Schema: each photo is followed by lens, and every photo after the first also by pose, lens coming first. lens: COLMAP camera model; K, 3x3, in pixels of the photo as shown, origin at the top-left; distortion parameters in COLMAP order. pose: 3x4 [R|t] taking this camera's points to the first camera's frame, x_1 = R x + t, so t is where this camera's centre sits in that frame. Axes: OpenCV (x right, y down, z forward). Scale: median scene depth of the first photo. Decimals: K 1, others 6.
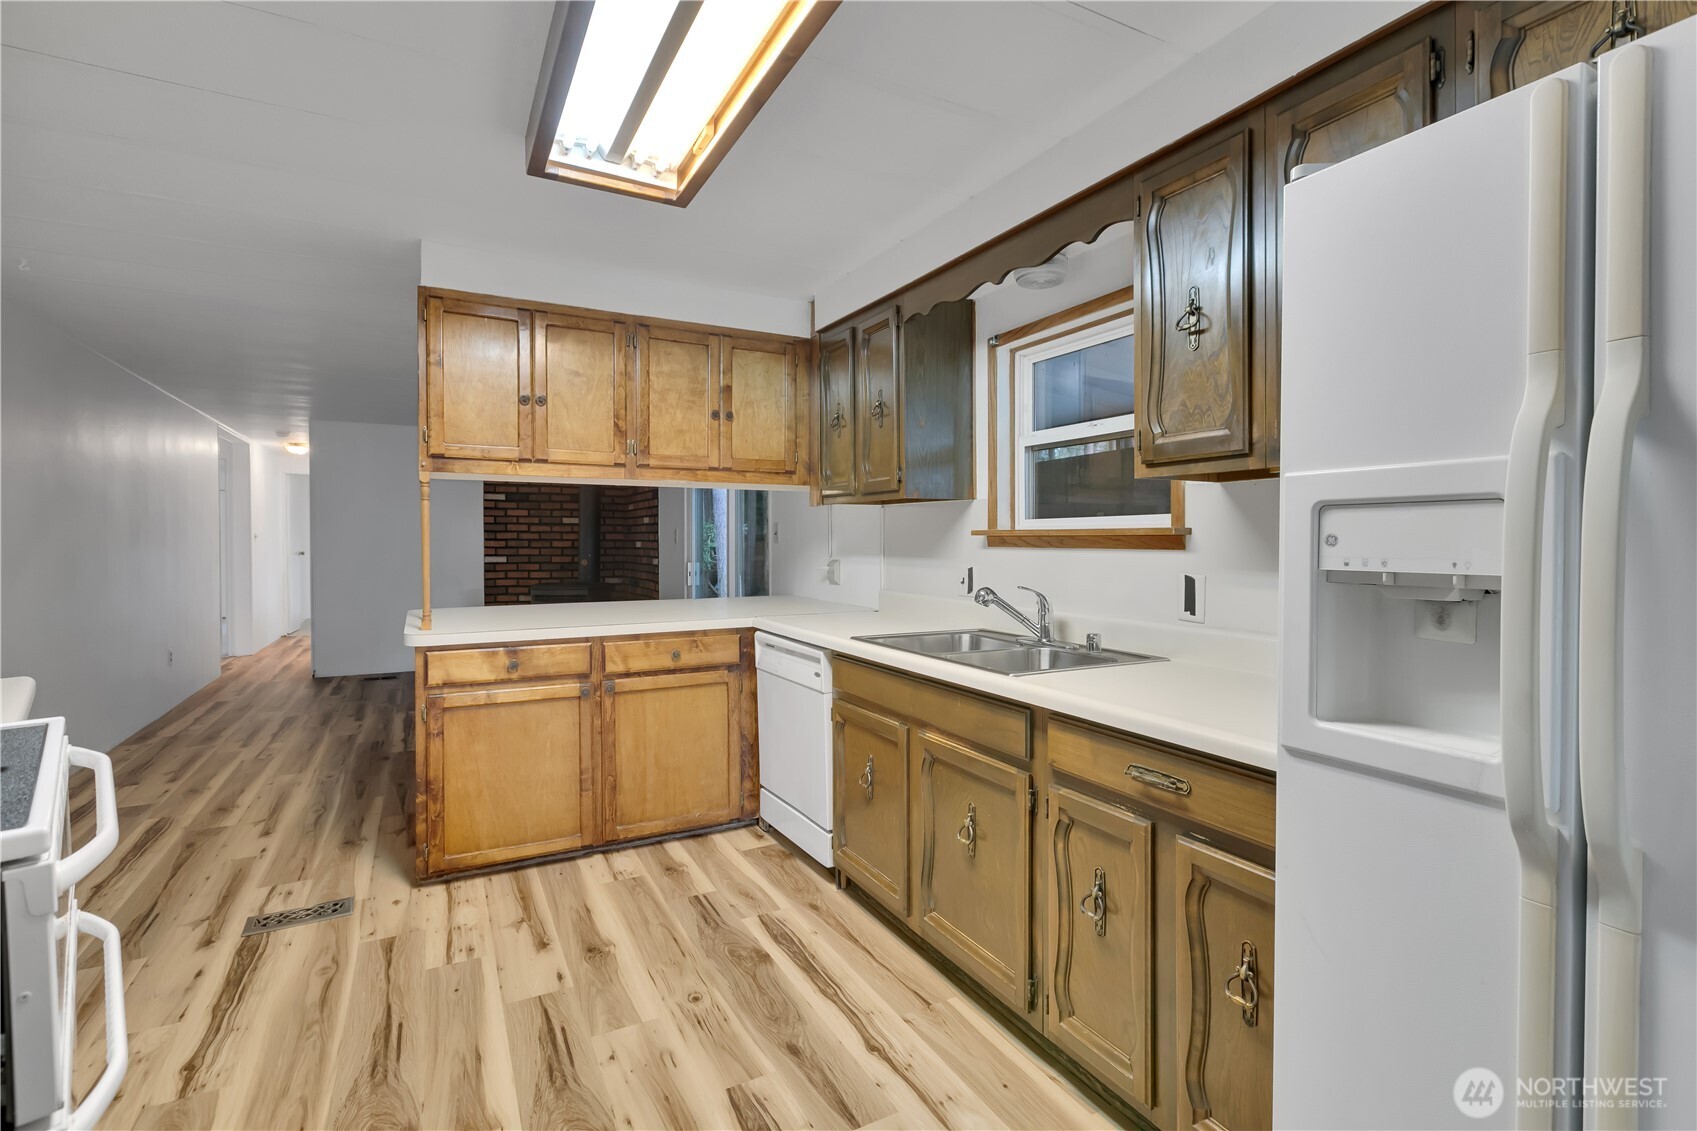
lens RADIAL K [[786.7, 0, 844.5], [0, 786.7, 540.4], [0, 0, 1]] dist [0.002745, 0.000472]
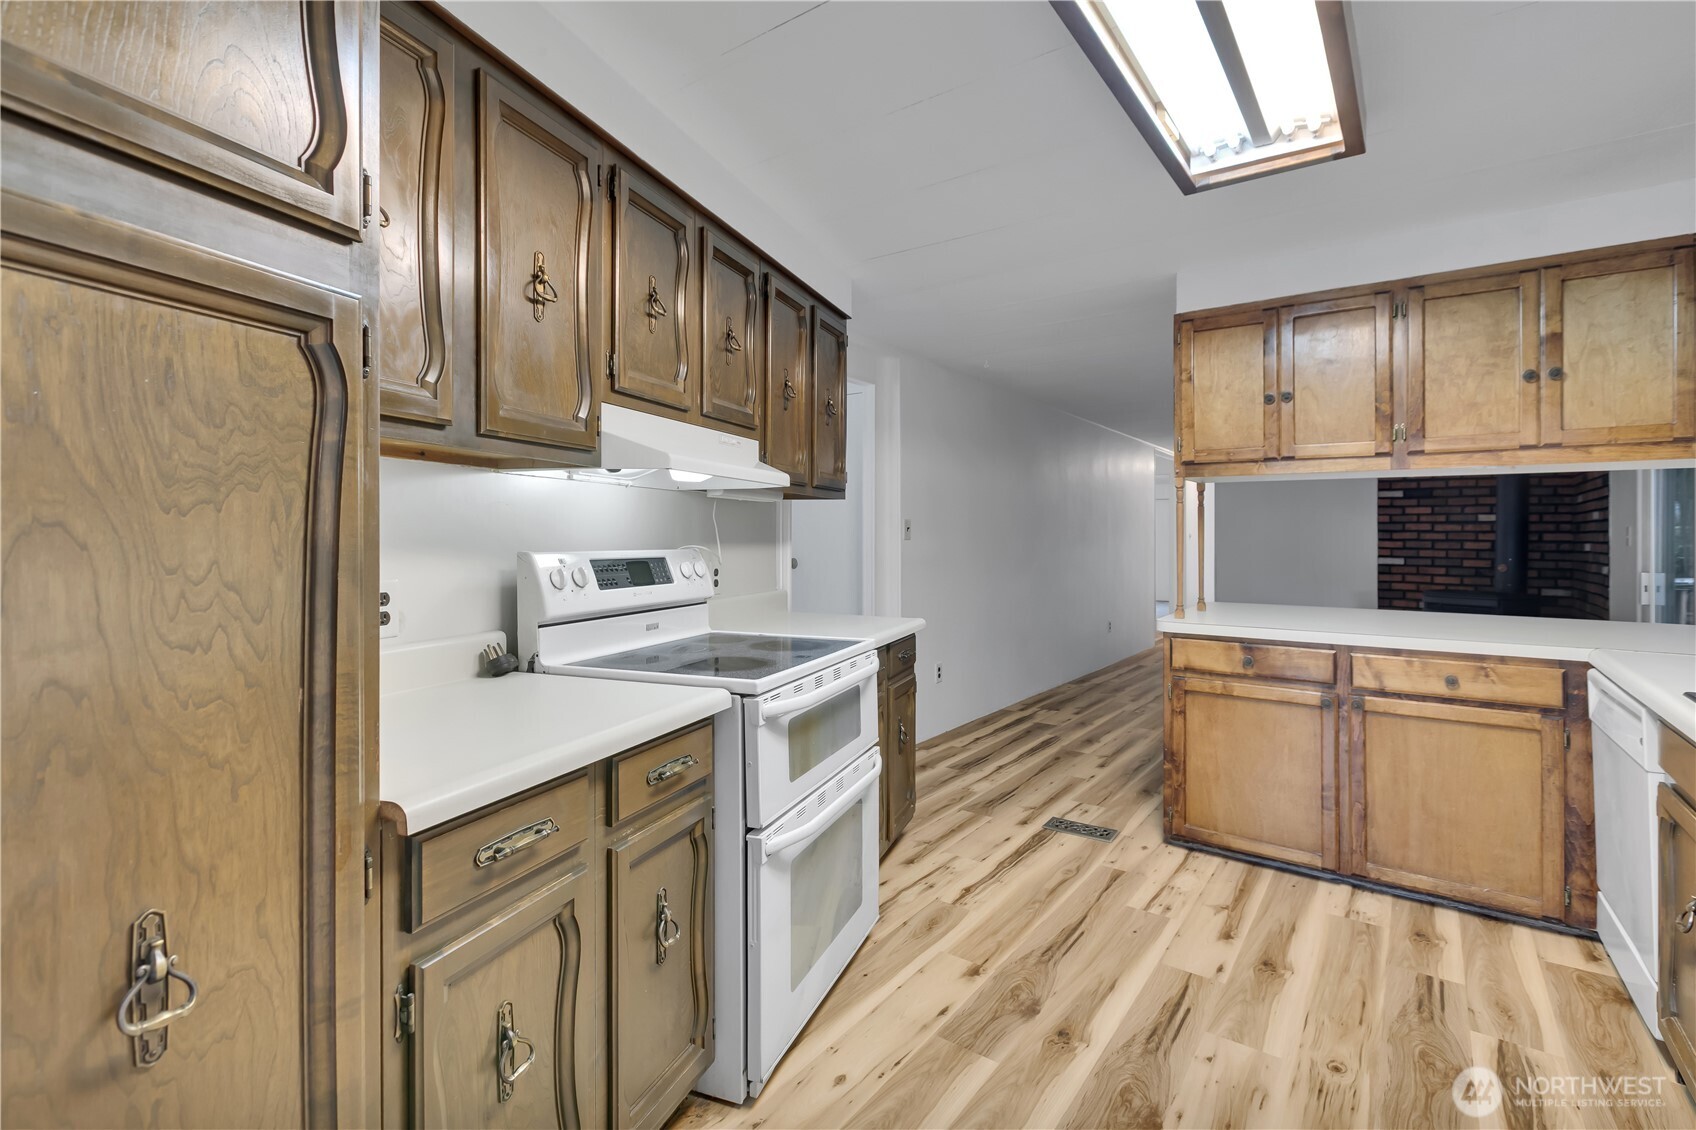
lens RADIAL K [[761.1, 0, 877.7], [0, 761.1, 543.2], [0, 0, 1]] dist [0.002292, 0.000022]
pose [[0.452294, 0.010600, -0.891806, 0.238607], [-0.007456, 0.999939, 0.008104, 0.000347], [0.891838, 0.002984, 0.452345, 0.123601]]
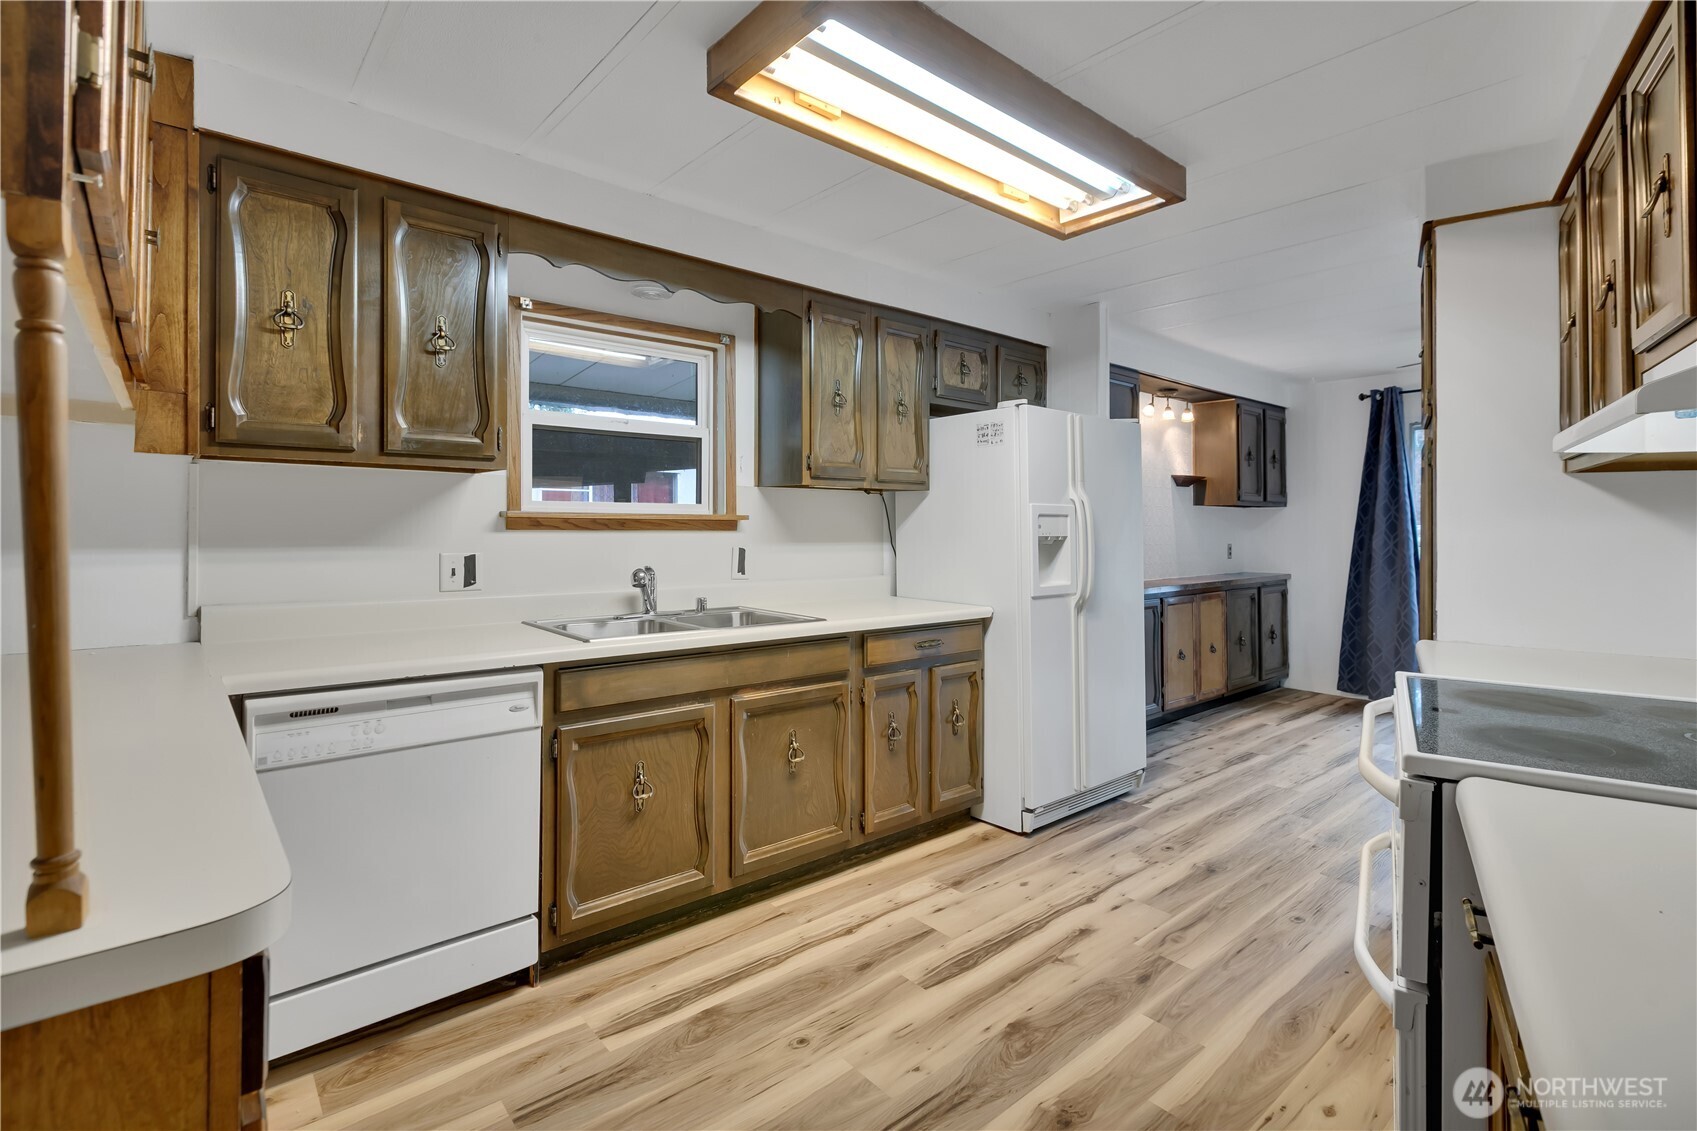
lens RADIAL K [[792.9, 0, 882.7], [0, 792.9, 530.6], [0, 0, 1]] dist [-0.001293, 0.000661]
pose [[-0.243351, -0.004935, 0.969926, -0.784829], [-0.007753, 0.999965, 0.003142, 0.004117], [-0.969907, -0.006755, -0.243381, 0.830170]]
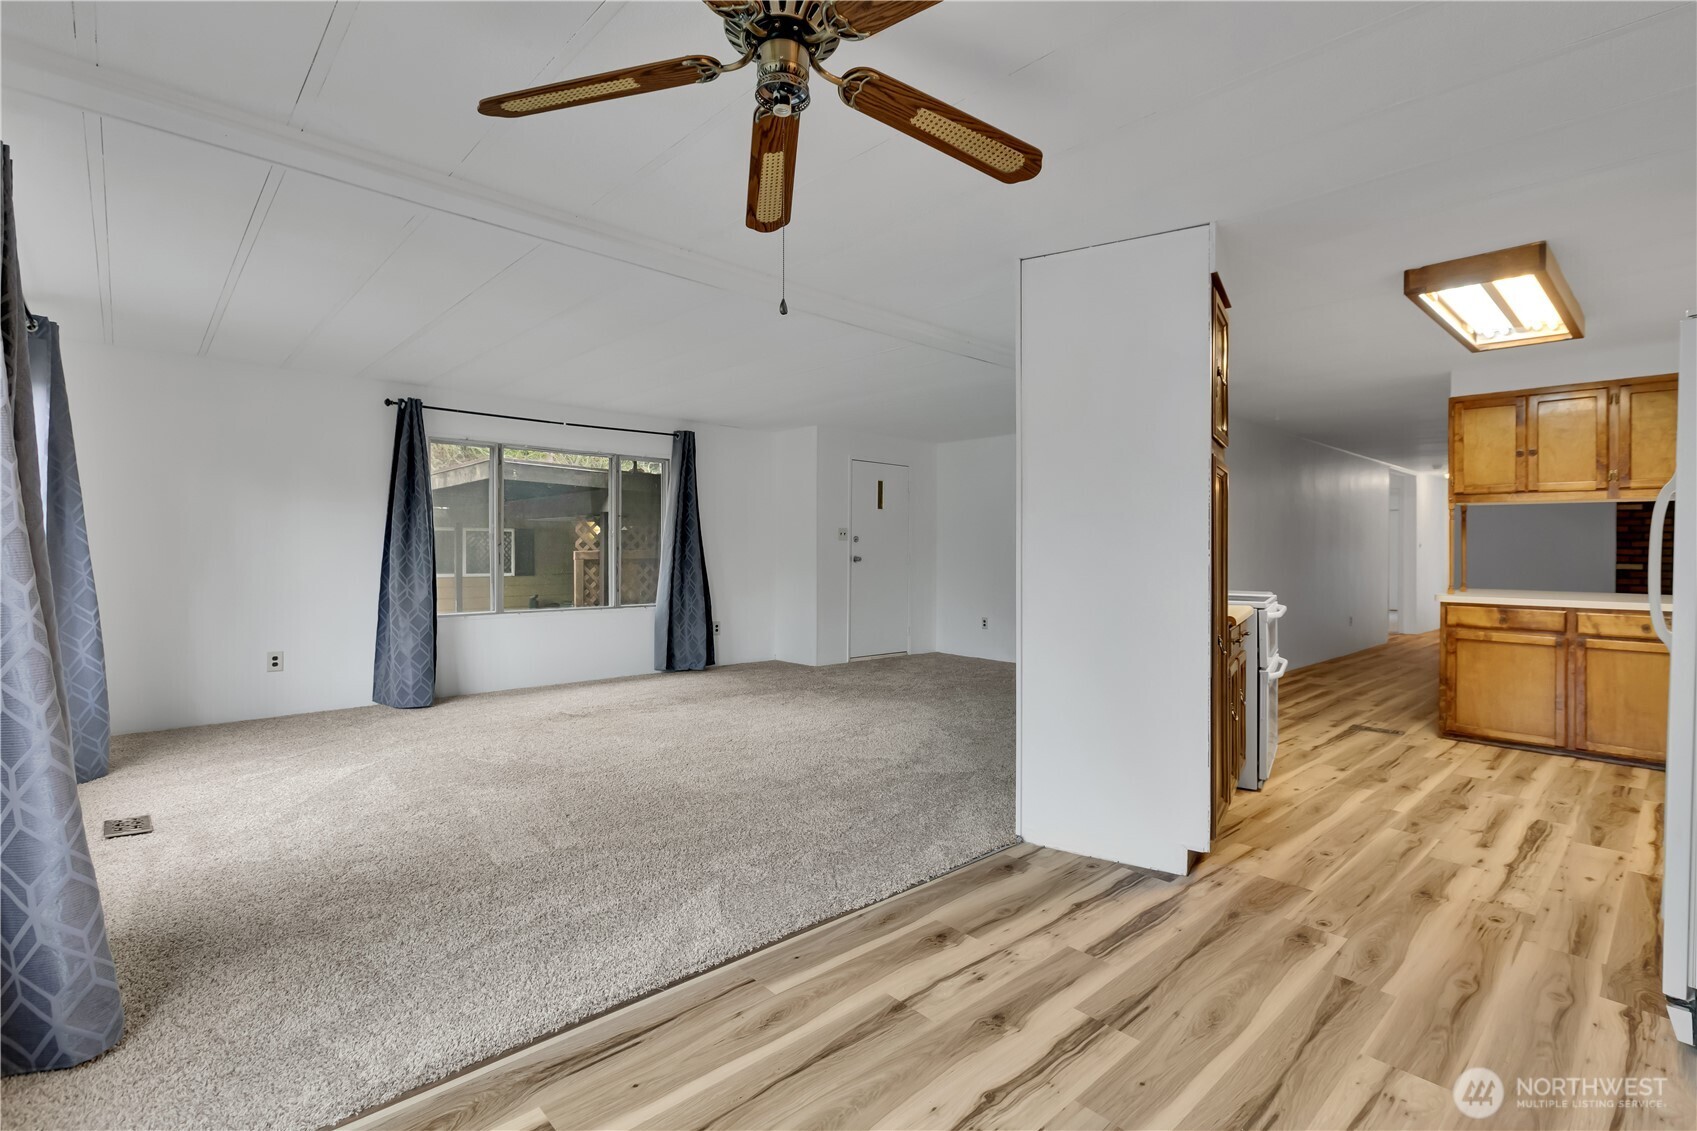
lens RADIAL K [[779.3, 0, 866.7], [0, 779.3, 561.2], [0, 0, 1]] dist [-0.002442, -0.000792]
pose [[0.263957, 0.019082, -0.964346, 0.775337], [-0.009402, 0.999808, 0.017210, 0.023074], [0.964489, 0.004524, 0.264086, -0.691361]]
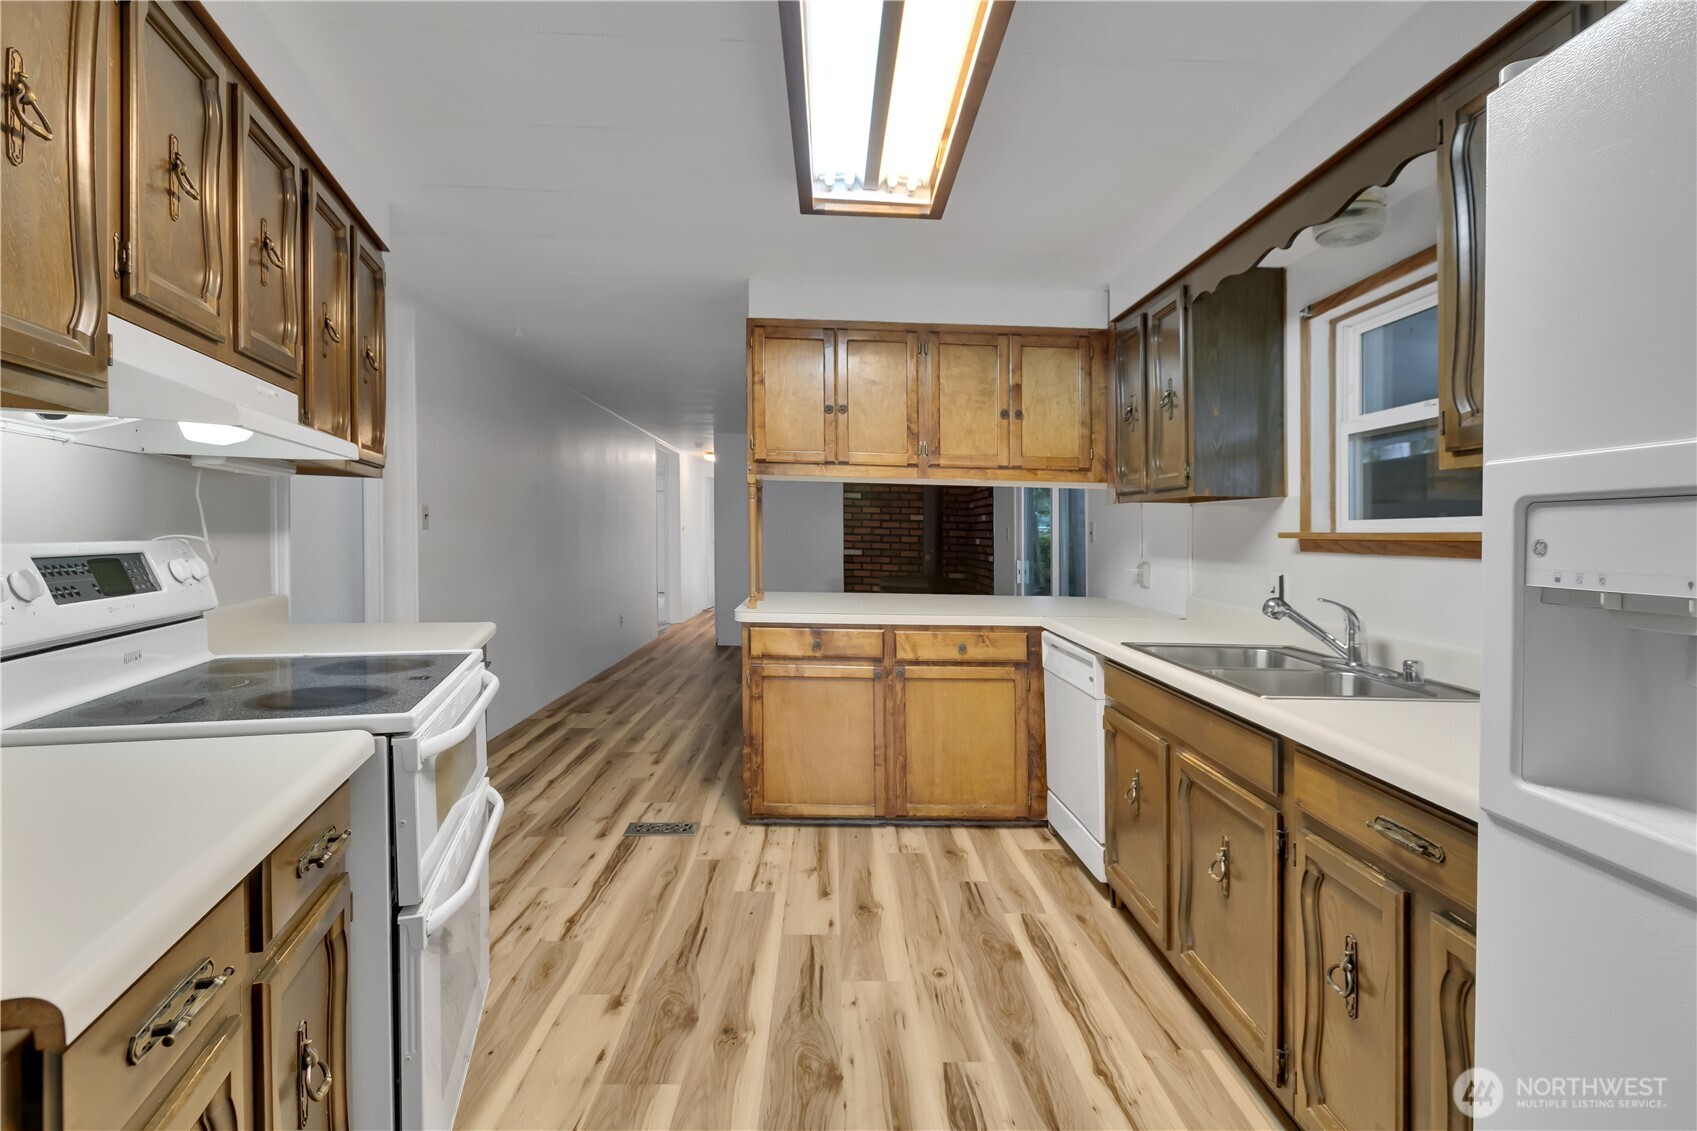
lens RADIAL K [[786.7, 0, 844.5], [0, 786.7, 540.4], [0, 0, 1]] dist [0.002745, 0.000472]
pose [[0.894766, 0.021974, -0.445995, 0.111014], [-0.021090, 0.999753, 0.006945, 0.000365], [0.446038, 0.003192, 0.895008, 0.003330]]
